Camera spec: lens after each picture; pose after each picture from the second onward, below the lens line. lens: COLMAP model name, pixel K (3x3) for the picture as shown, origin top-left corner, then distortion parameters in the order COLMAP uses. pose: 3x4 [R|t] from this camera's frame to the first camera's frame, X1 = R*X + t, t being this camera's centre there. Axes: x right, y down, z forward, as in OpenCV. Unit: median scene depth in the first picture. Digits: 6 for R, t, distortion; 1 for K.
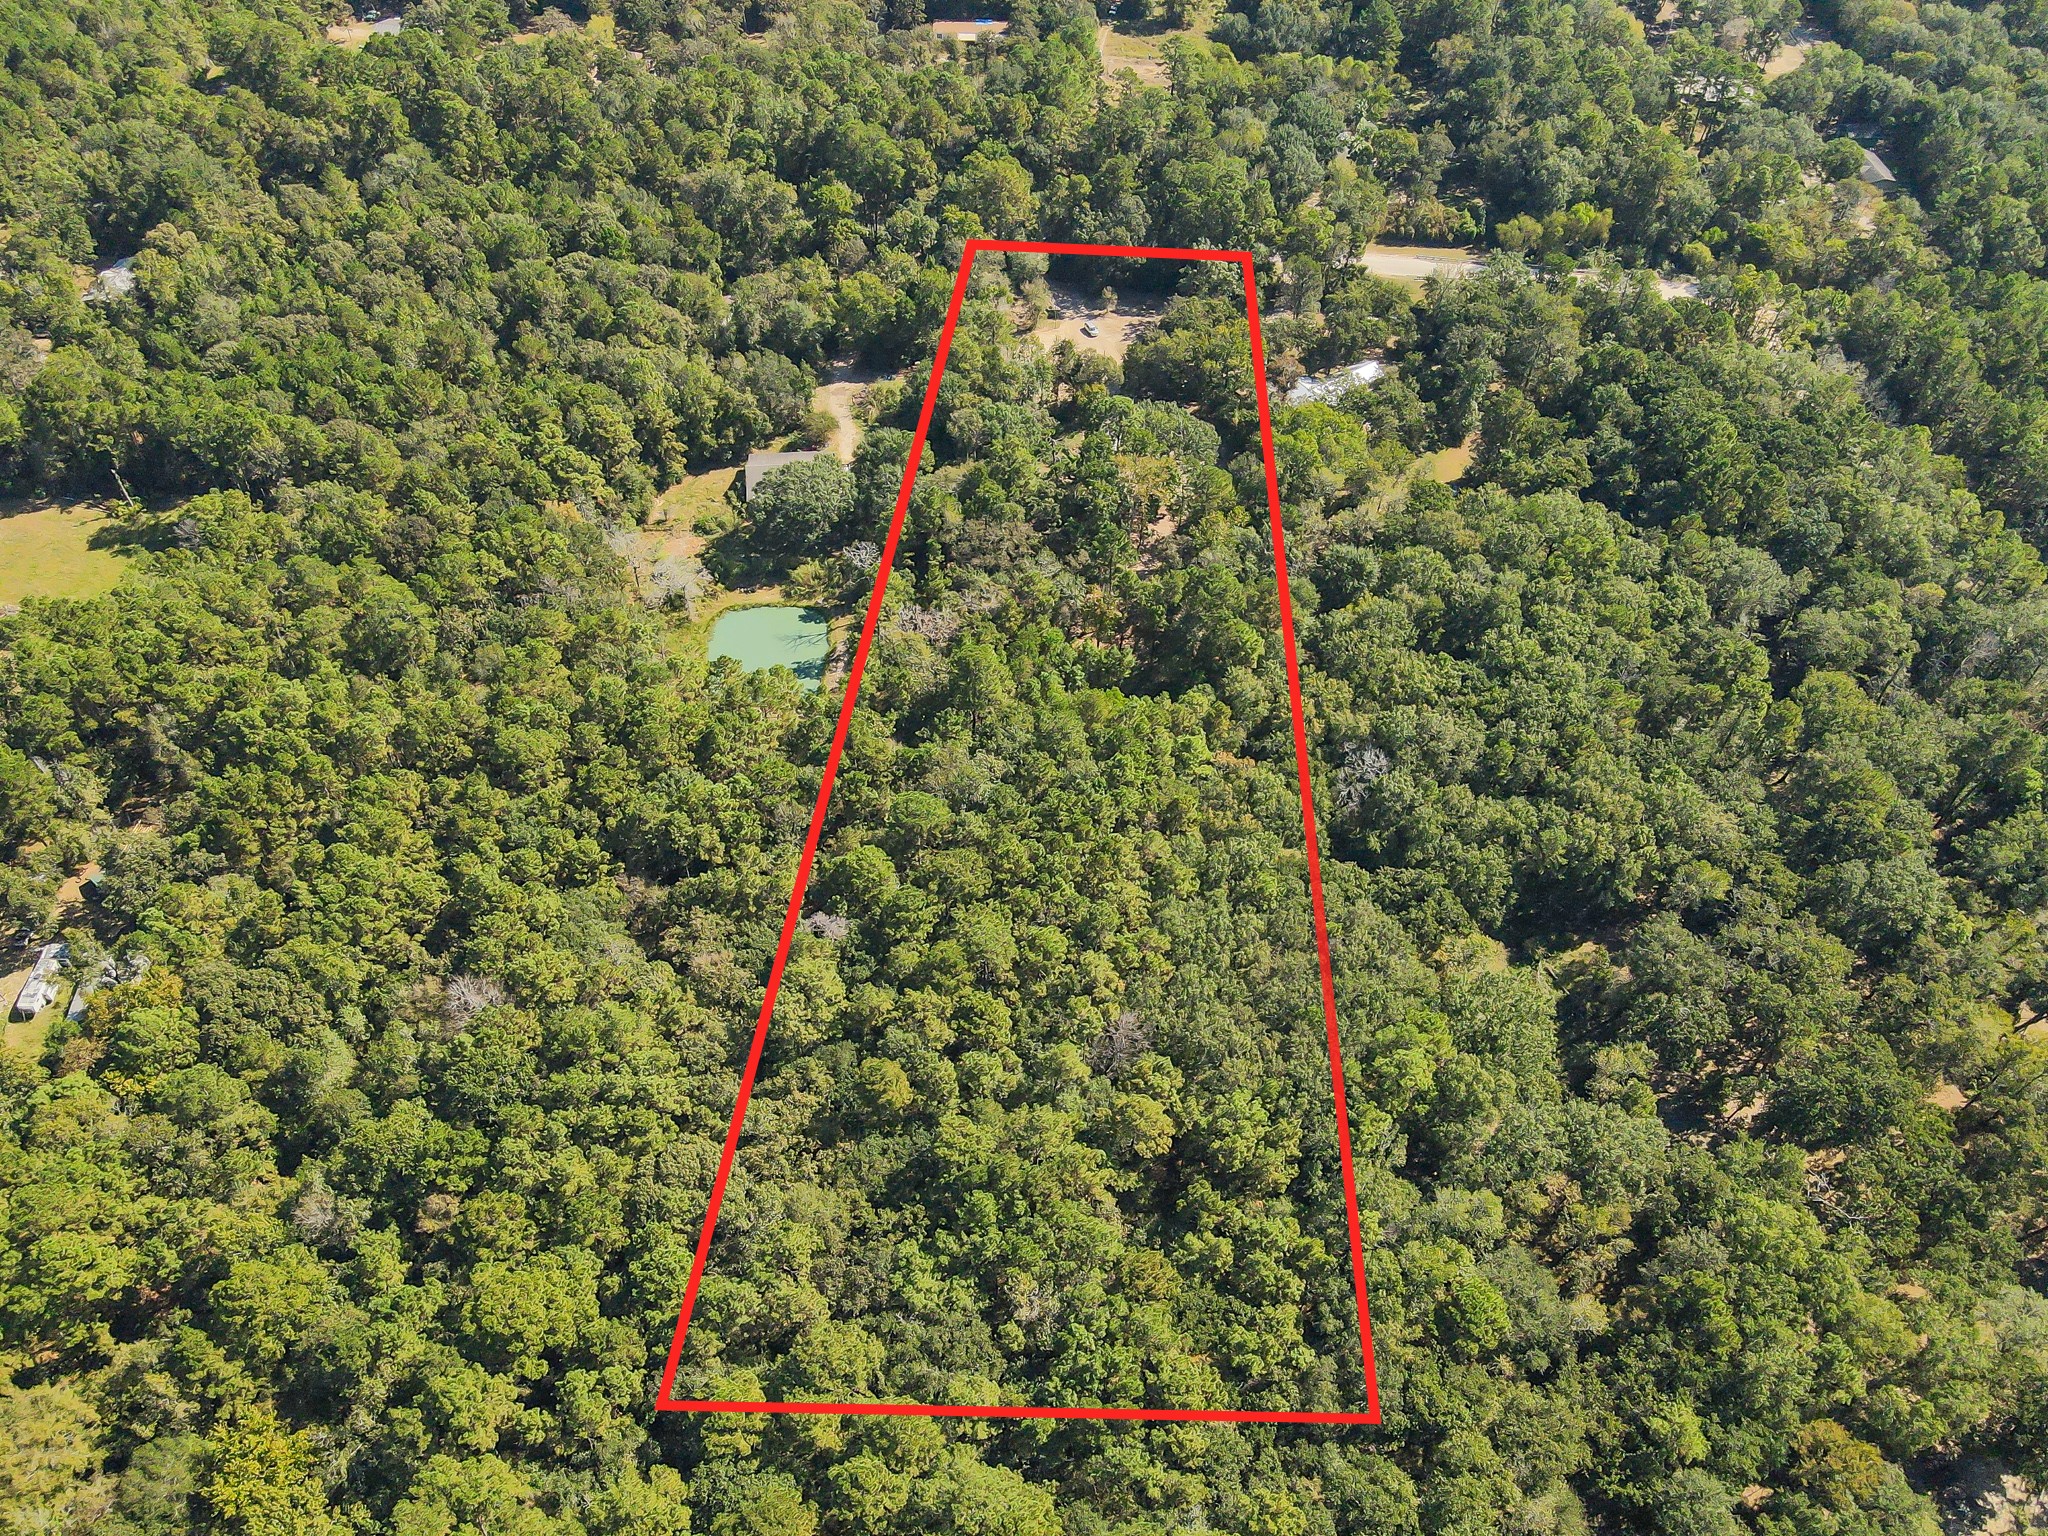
lens RADIAL K [[1515.7, 0, 1021.8], [0, 1515.7, 769.4], [0, 0, 1]] dist [-0.003176, 0.011936]
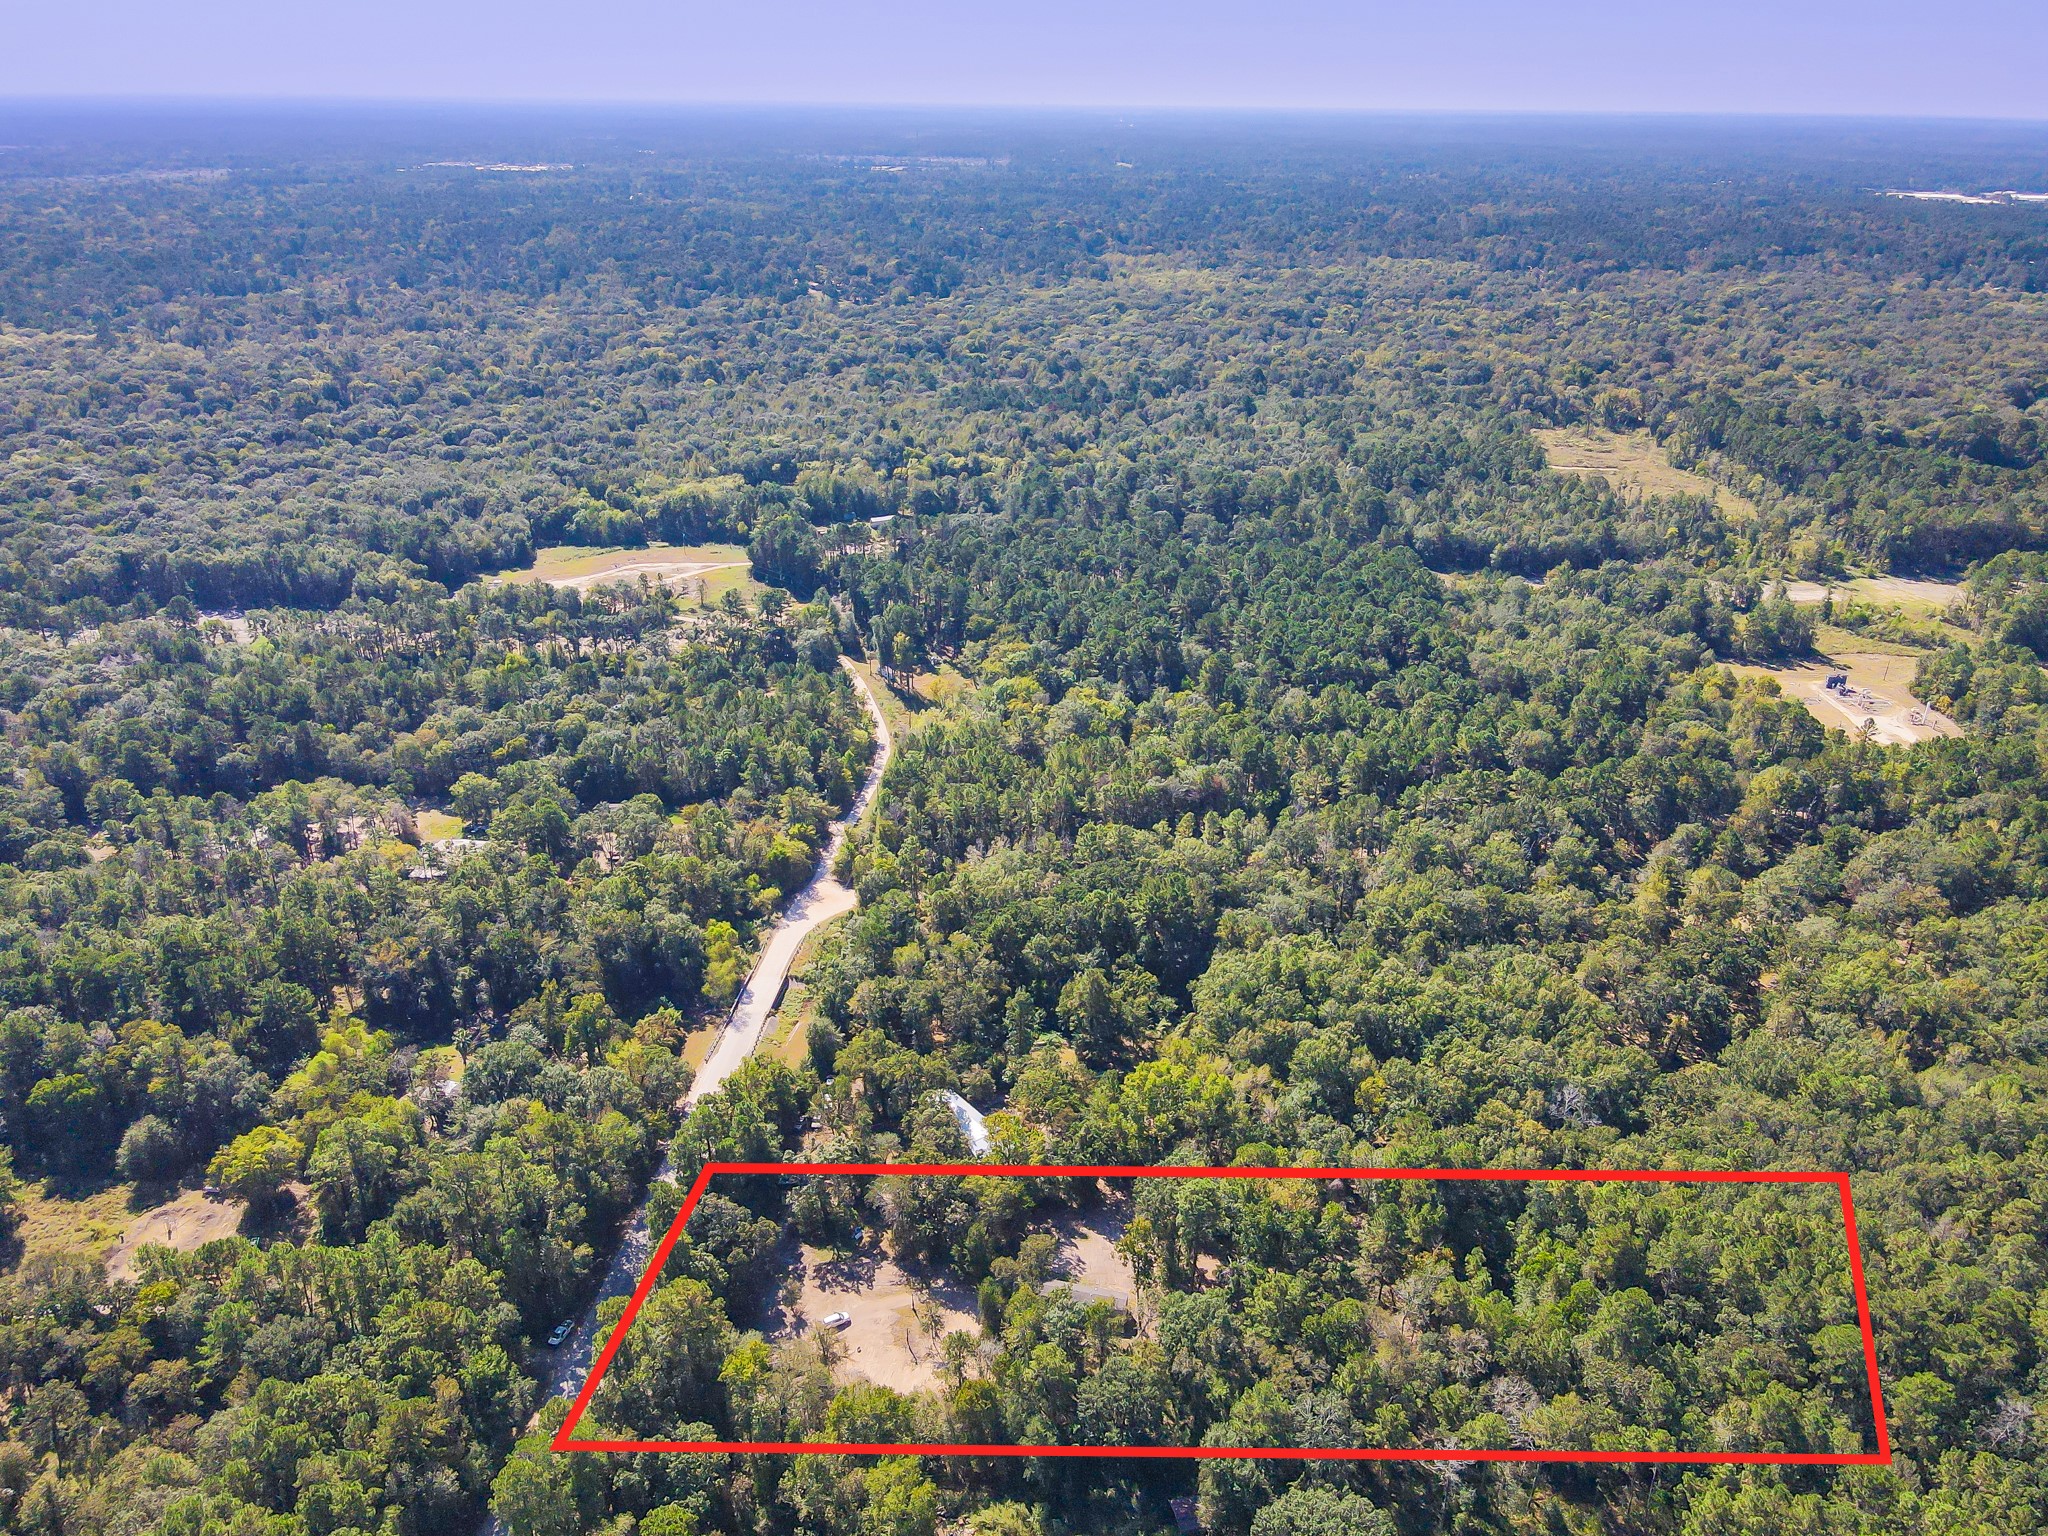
lens RADIAL K [[1515.7, 0, 1017.8], [0, 1515.7, 763.1], [0, 0, 1]] dist [-0.003176, 0.011936]
pose [[-0.041675, -0.400861, 0.915190, -0.673161], [0.752981, 0.589470, 0.292482, -0.750941], [-0.656722, 0.701310, 0.277275, 0.644064]]
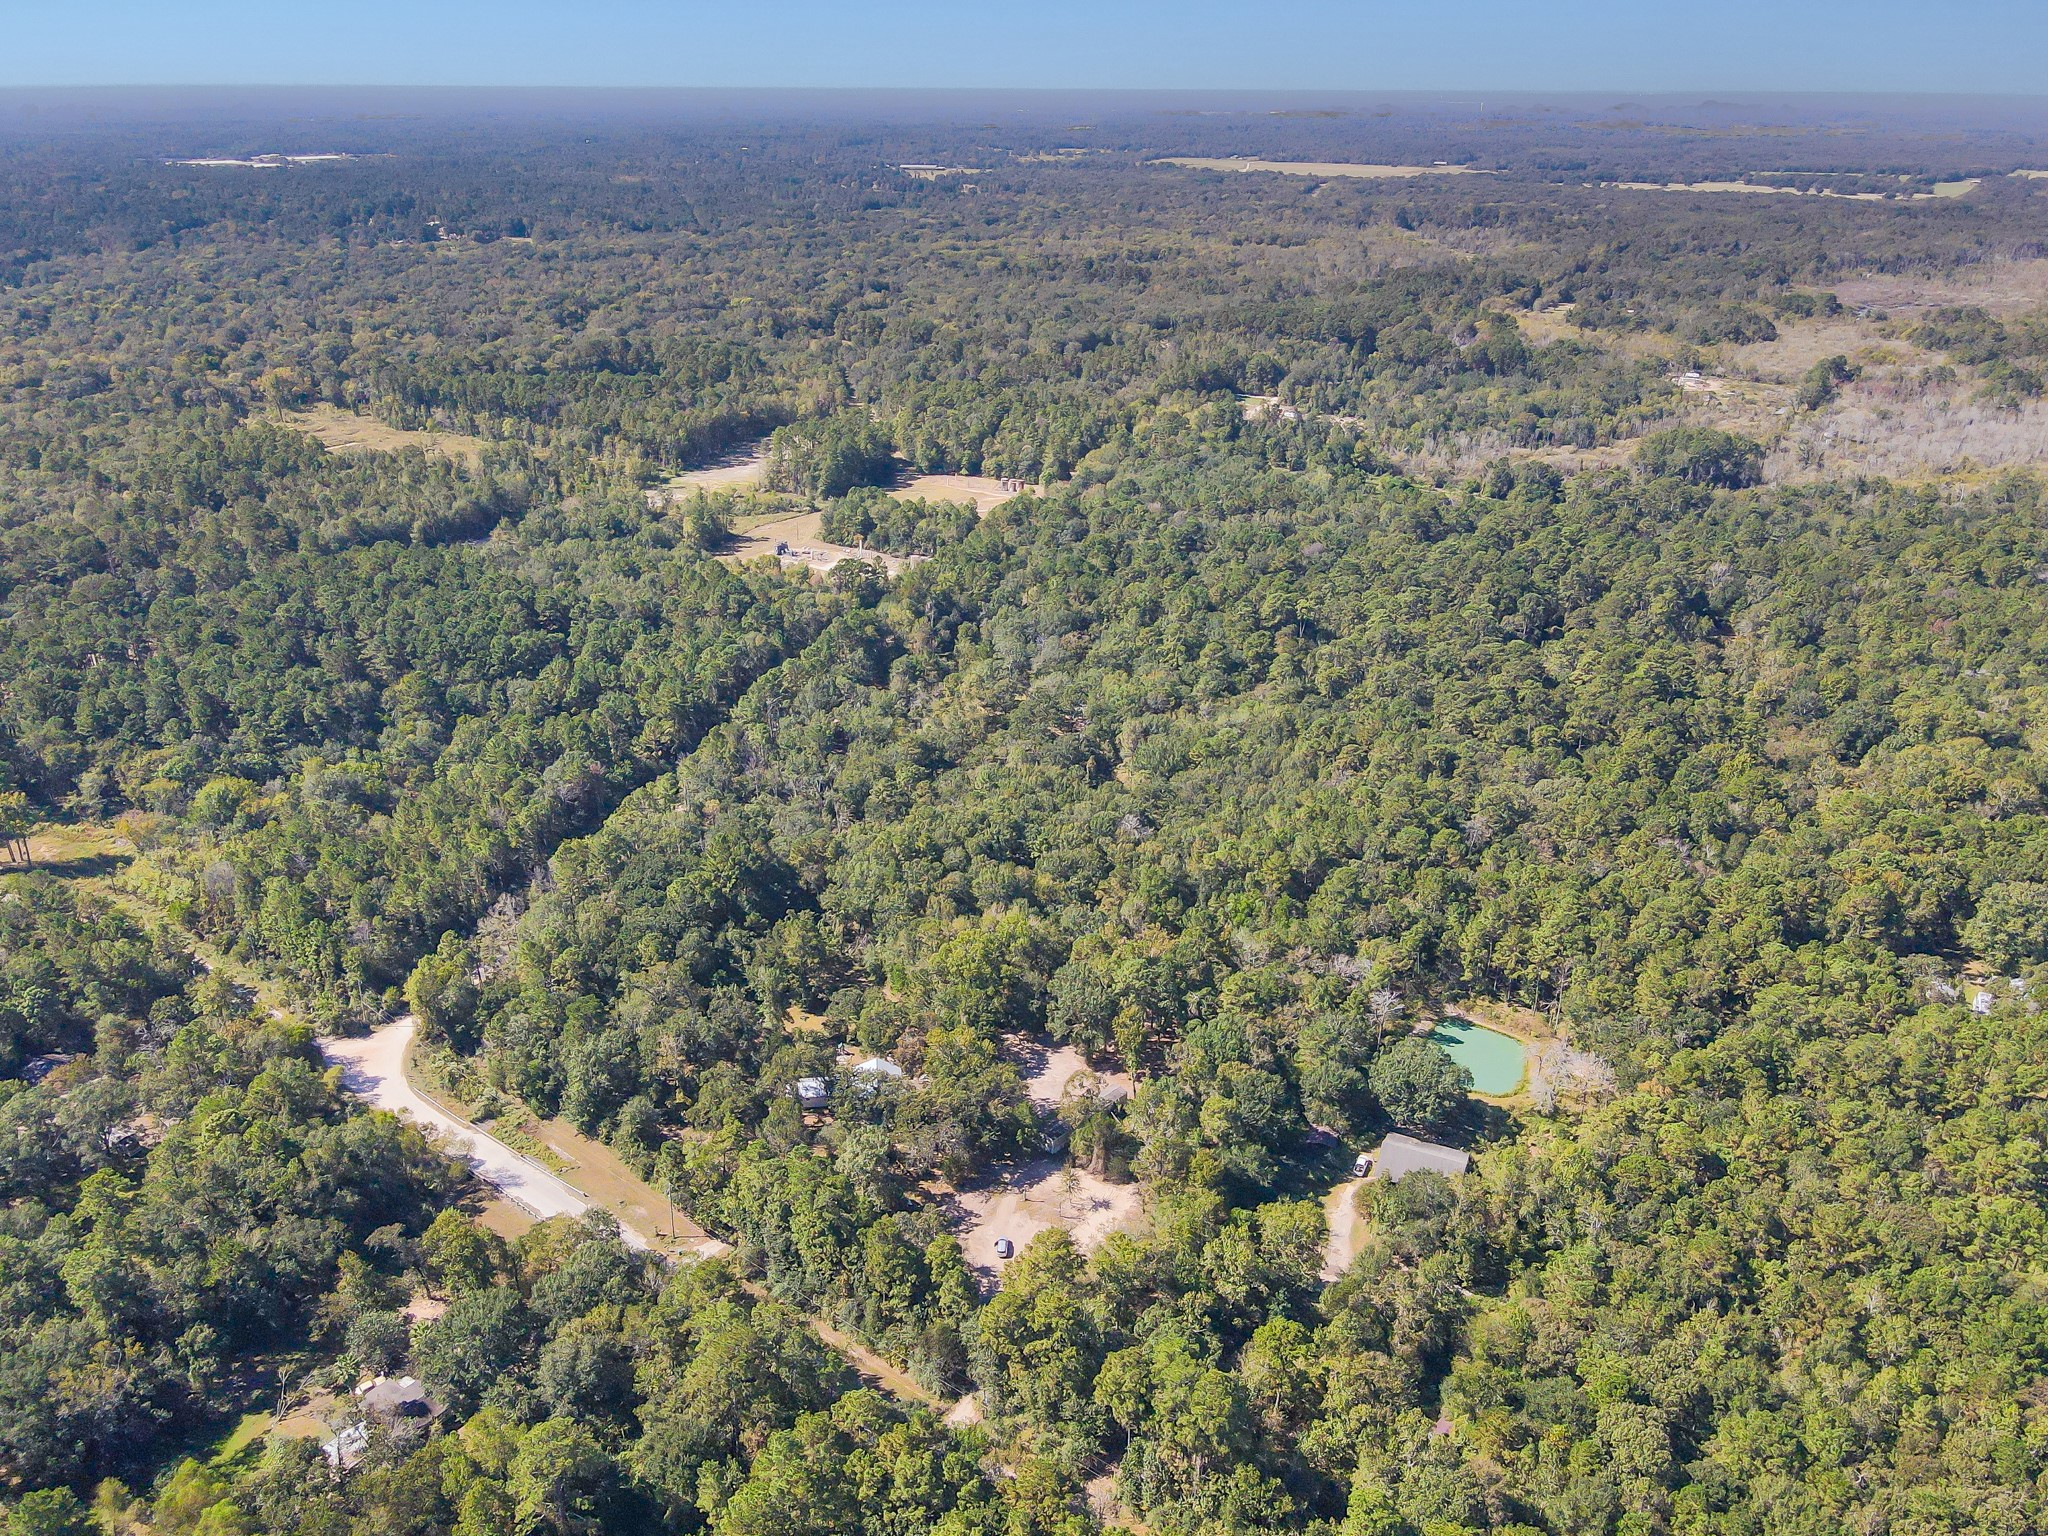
lens RADIAL K [[1515.7, 0, 1031.0], [0, 1515.7, 779.1], [0, 0, 1]] dist [-0.003176, 0.011936]
pose [[-0.884993, -0.195488, 0.422578, -0.321100], [0.353551, 0.308416, 0.883109, -1.323477], [-0.302967, 0.930948, -0.203831, 1.135000]]
